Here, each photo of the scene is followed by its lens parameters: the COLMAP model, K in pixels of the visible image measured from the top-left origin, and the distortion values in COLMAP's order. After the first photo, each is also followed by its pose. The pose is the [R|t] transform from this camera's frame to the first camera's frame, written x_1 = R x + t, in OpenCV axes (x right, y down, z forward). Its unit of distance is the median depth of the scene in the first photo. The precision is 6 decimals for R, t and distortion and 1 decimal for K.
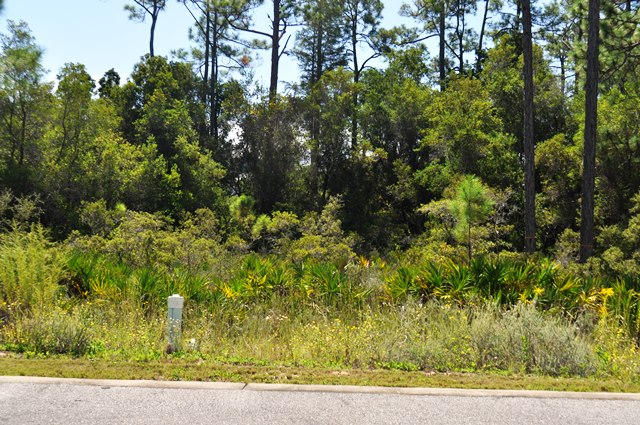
lens RADIAL K [[911.3, 0, 315.8], [0, 911.3, 216.0], [0, 0, 1]] dist [-0.005399, 0.000000]
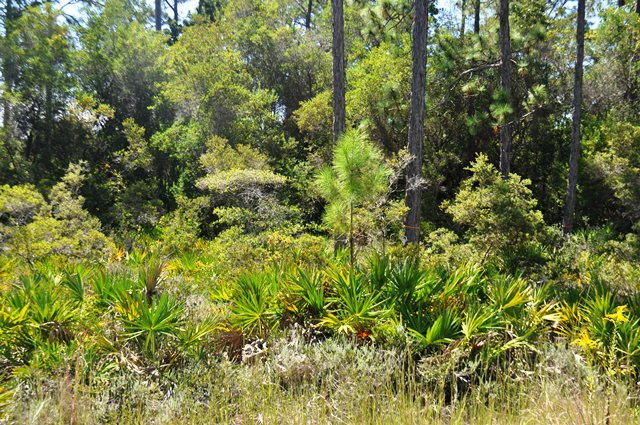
lens RADIAL K [[911.3, 0, 314.5], [0, 911.3, 214.6], [0, 0, 1]] dist [-0.005399, 0.000000]
pose [[0.938827, -0.014331, 0.344091, -0.036104], [0.003505, 0.999480, 0.032066, -0.002772], [-0.344371, -0.028898, 0.938389, 0.193831]]
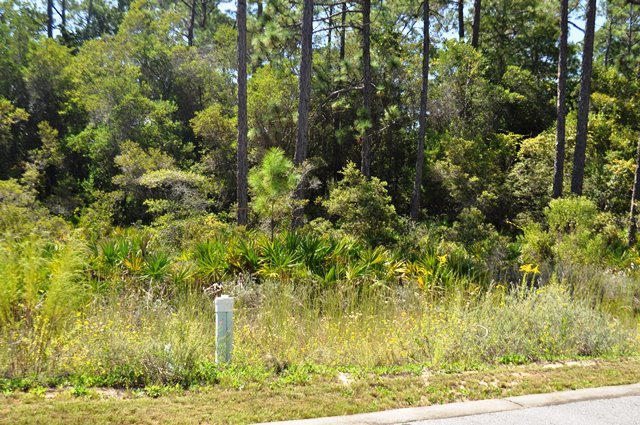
lens RADIAL K [[911.3, 0, 316.4], [0, 911.3, 207.2], [0, 0, 1]] dist [-0.005399, 0.000000]
pose [[0.871892, -0.001684, 0.489696, -0.126689], [-0.012681, 0.999581, 0.026016, -0.003576], [-0.489534, -0.028893, 0.871505, 0.061778]]
